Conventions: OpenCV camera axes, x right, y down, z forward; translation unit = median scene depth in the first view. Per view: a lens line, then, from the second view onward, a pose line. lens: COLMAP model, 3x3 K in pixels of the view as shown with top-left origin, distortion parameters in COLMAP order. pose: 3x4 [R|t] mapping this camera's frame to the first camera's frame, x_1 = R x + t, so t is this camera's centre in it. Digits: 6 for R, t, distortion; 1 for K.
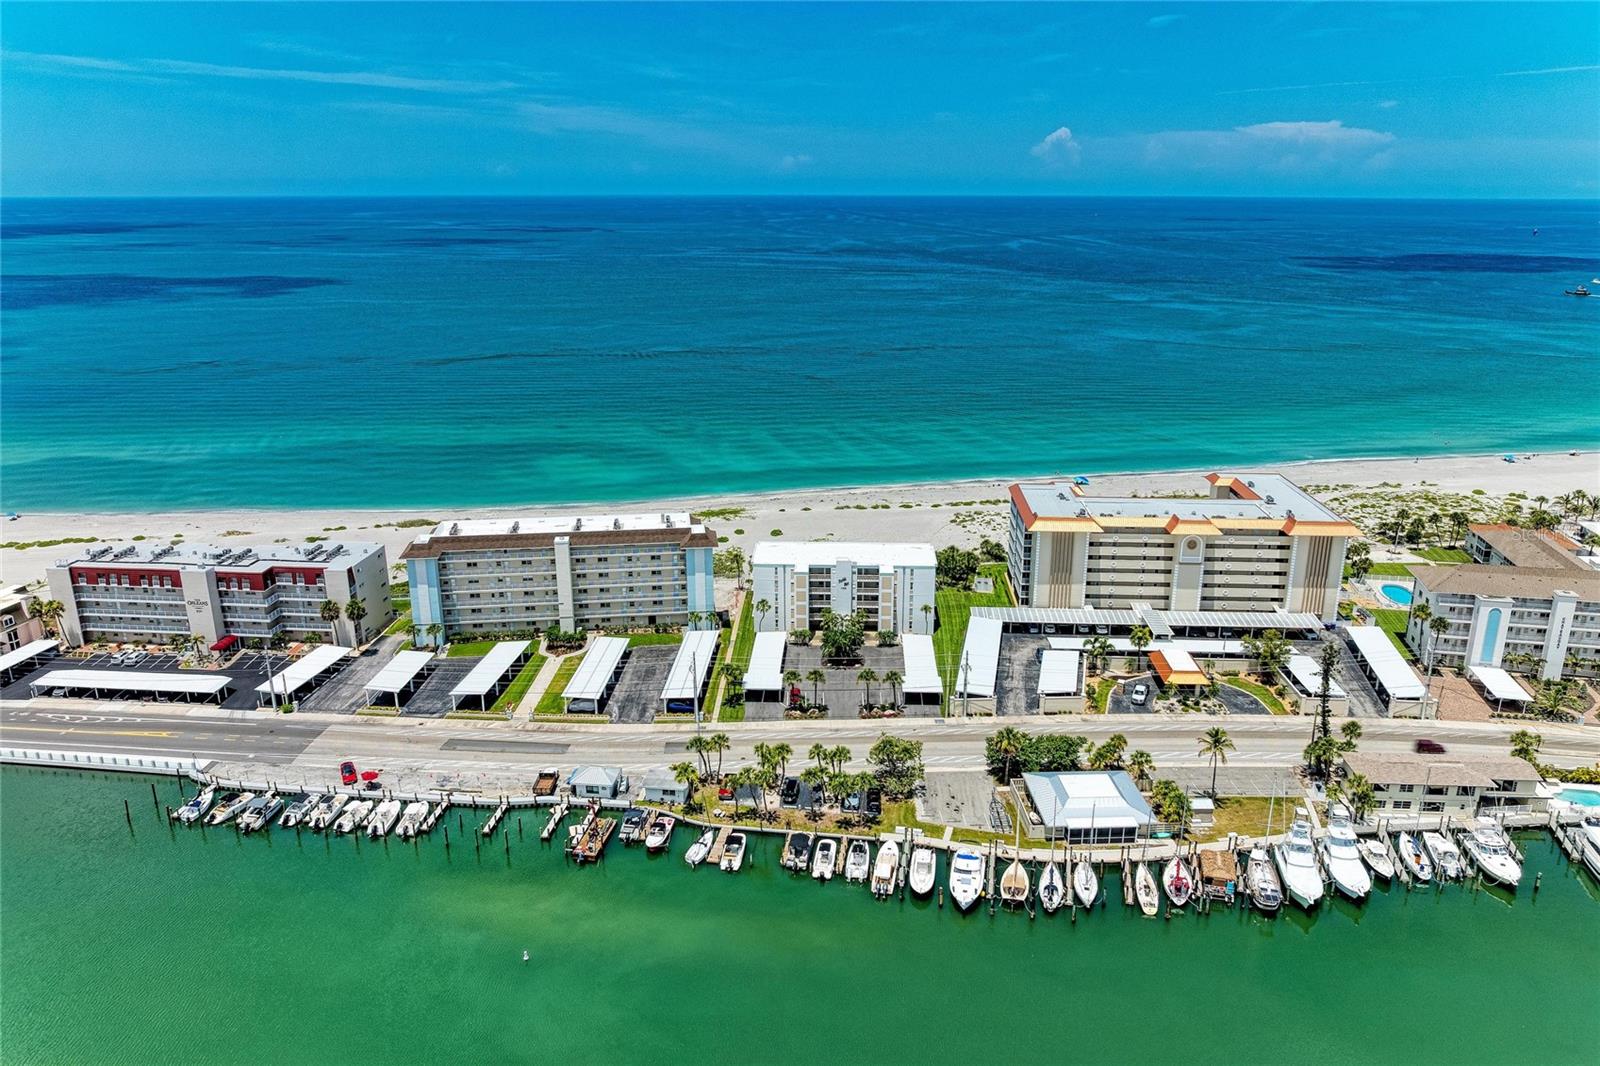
lens RADIAL K [[1106.5, 0, 808.6], [0, 1106.5, 533.1], [0, 0, 1]] dist [-0.010371, 0.000598]
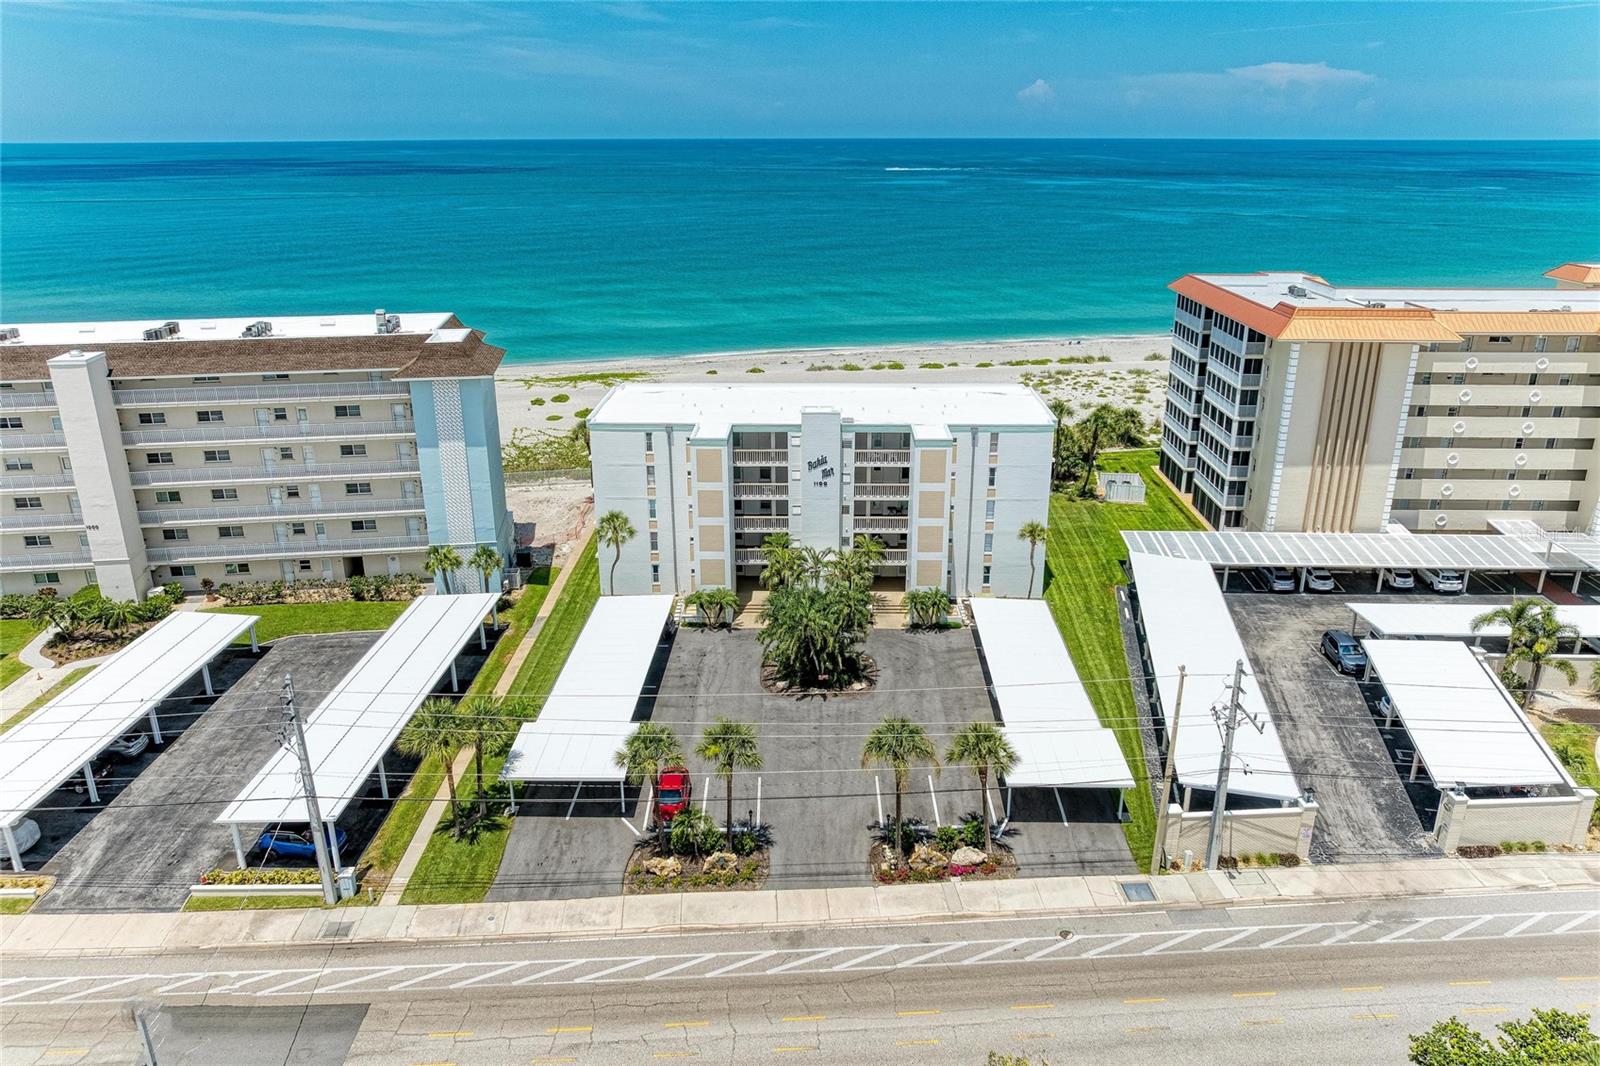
lens RADIAL K [[1117.5, 0, 802.3], [0, 1117.5, 528.2], [0, 0, 1]] dist [-0.021408, 0.000377]
pose [[0.999905, -0.007990, 0.011251, 0.022312], [0.007530, 0.999159, 0.040298, 0.053681], [-0.011563, -0.040210, 0.999124, 0.648314]]
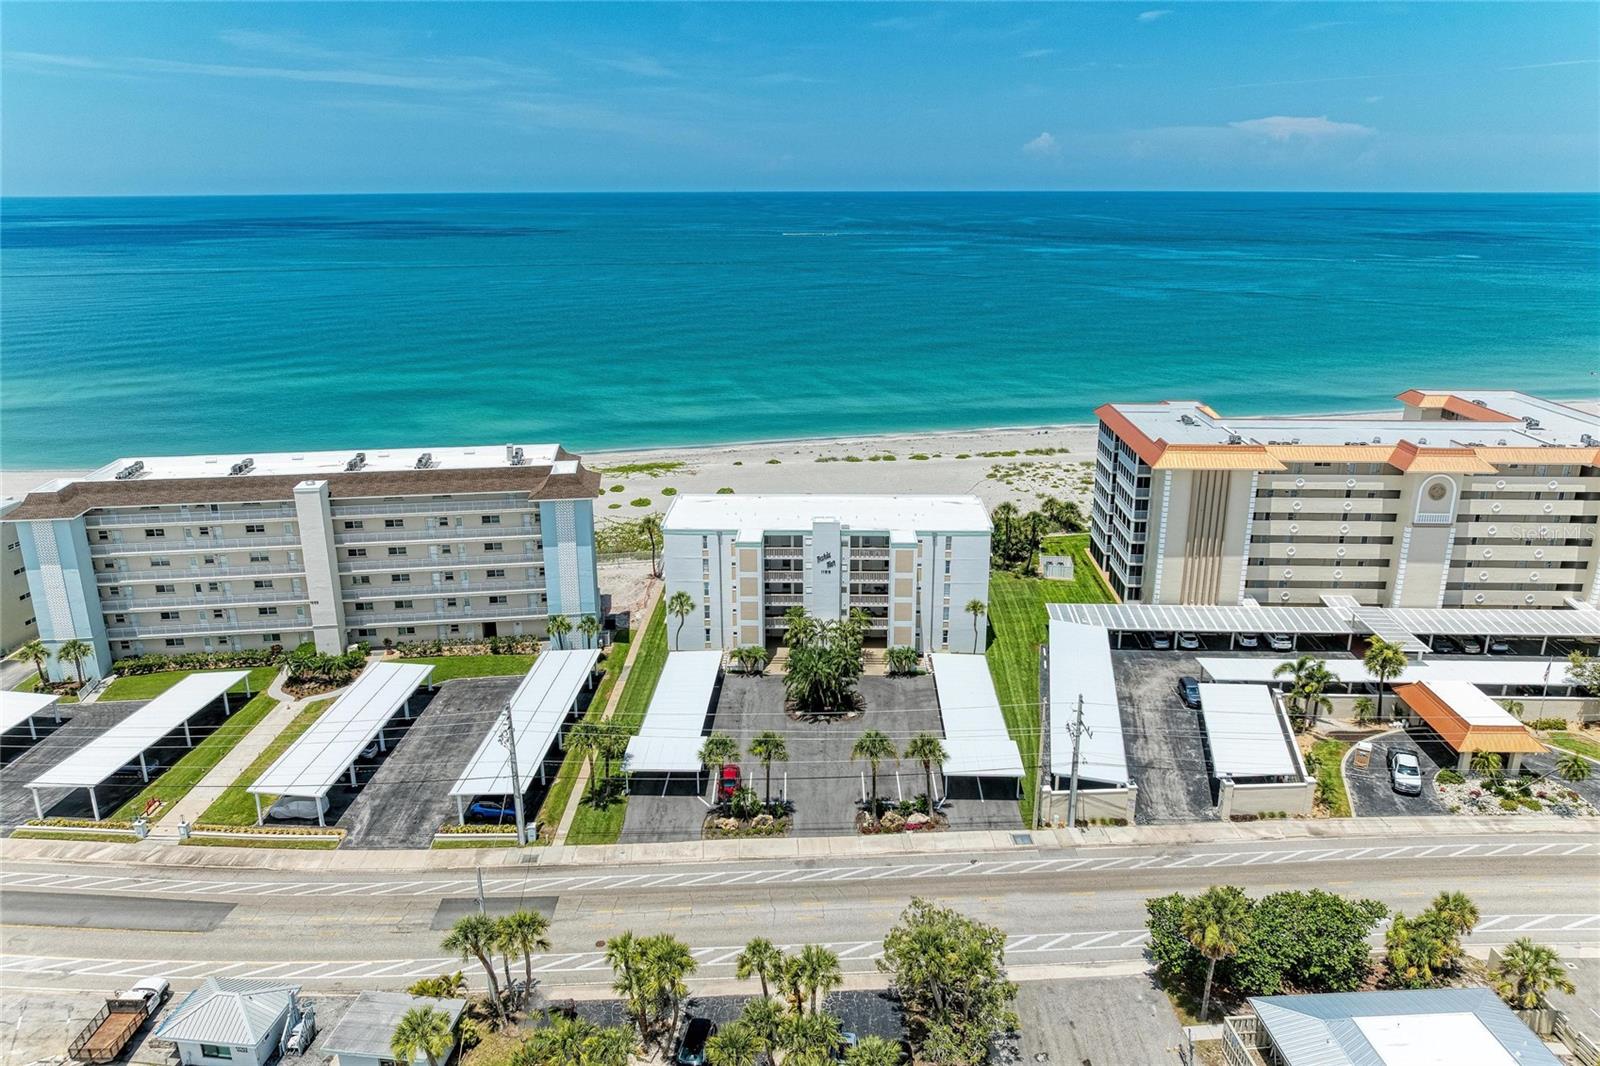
lens RADIAL K [[1113.7, 0, 802.5], [0, 1113.7, 532.2], [0, 0, 1]] dist [-0.015940, -0.003685]
pose [[0.999971, -0.006058, 0.004635, 0.018831], [0.006051, 0.999981, 0.001354, 0.031413], [-0.004643, -0.001326, 0.999988, 0.473227]]
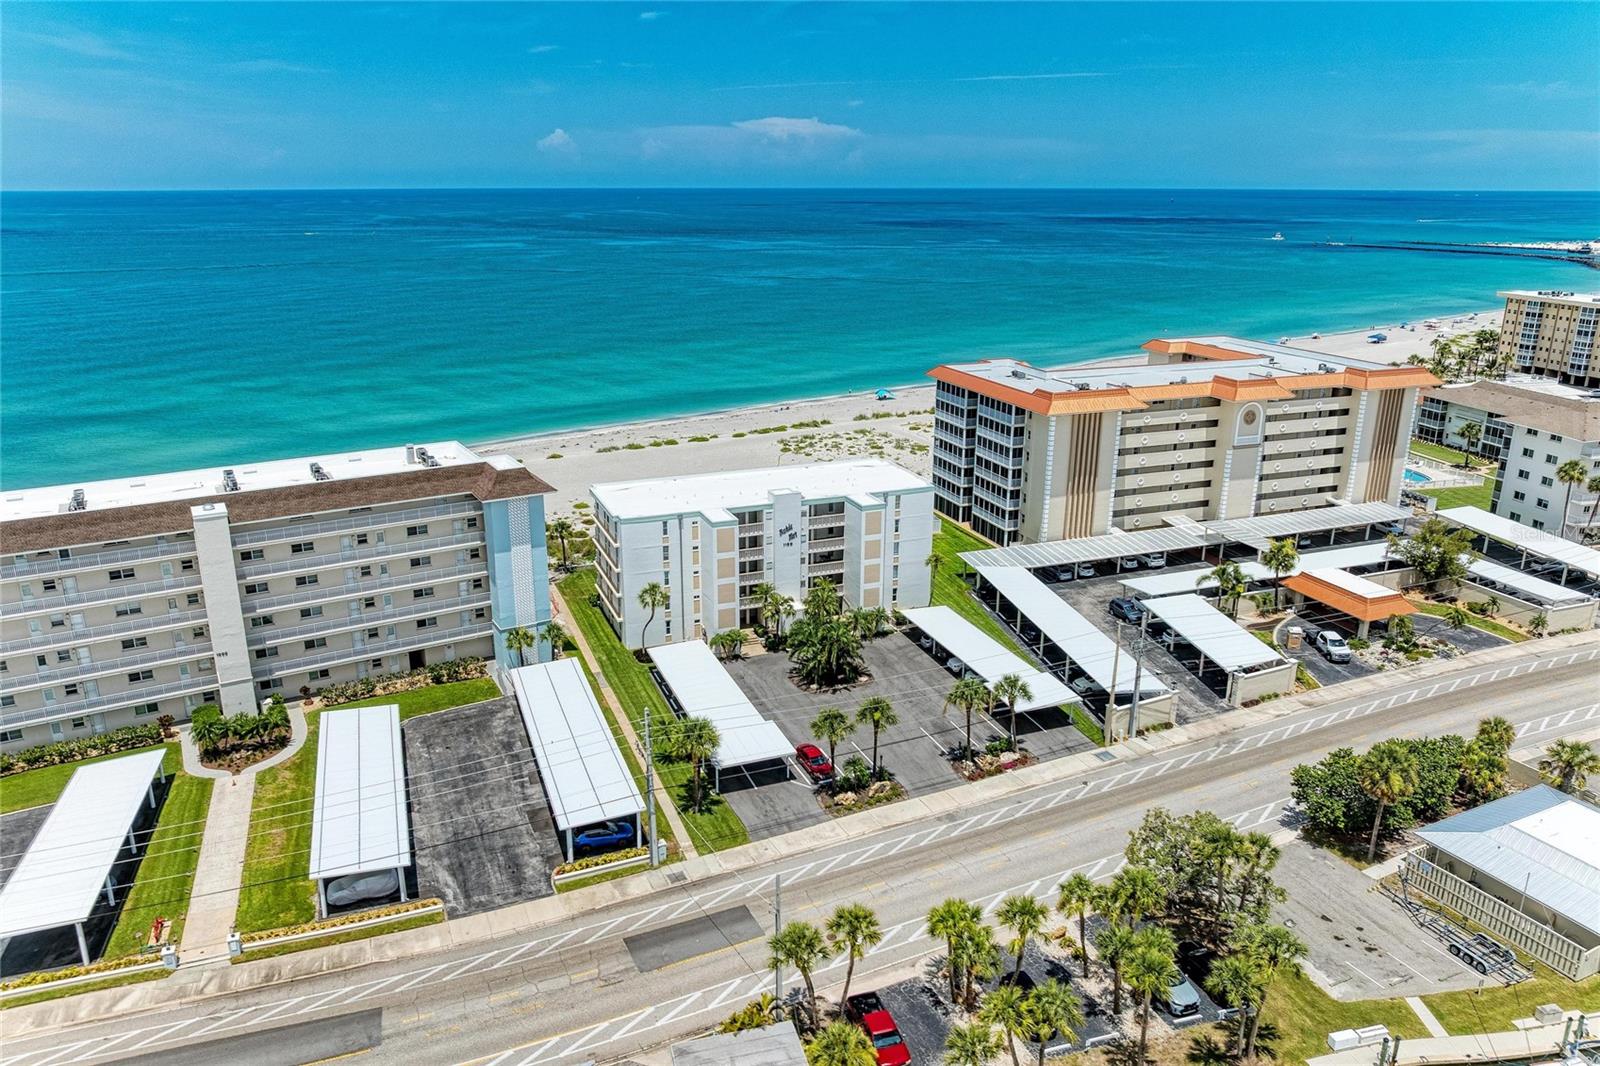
lens RADIAL K [[1122.5, 0, 796.4], [0, 1122.5, 528.8], [0, 0, 1]] dist [-0.019636, 0.004907]
pose [[0.918807, -0.118036, 0.376644, -0.185502], [0.118107, 0.992735, 0.022996, 0.032342], [-0.376622, 0.023356, 0.926073, 0.522302]]
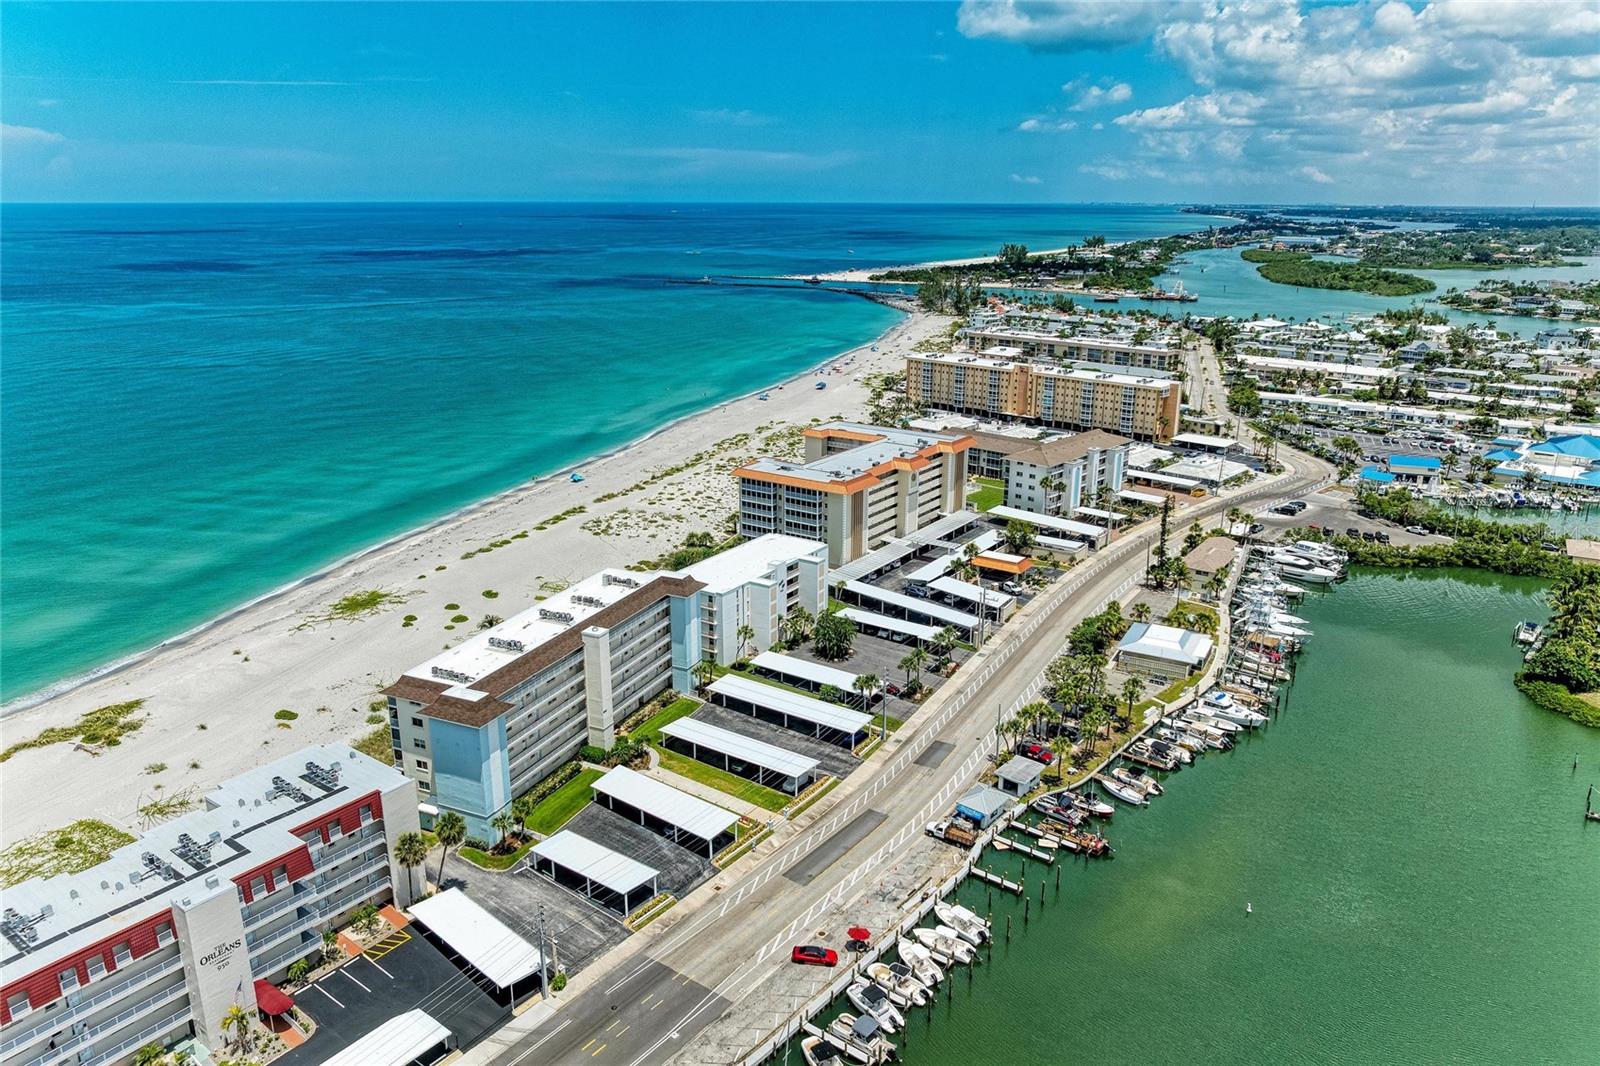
lens RADIAL K [[1122.5, 0, 796.4], [0, 1122.5, 528.8], [0, 0, 1]] dist [-0.019636, 0.004907]
pose [[0.525745, -0.242199, 0.815433, -0.817896], [0.249665, 0.960326, 0.124266, -0.132911], [-0.813179, 0.138253, 0.565355, 0.452169]]
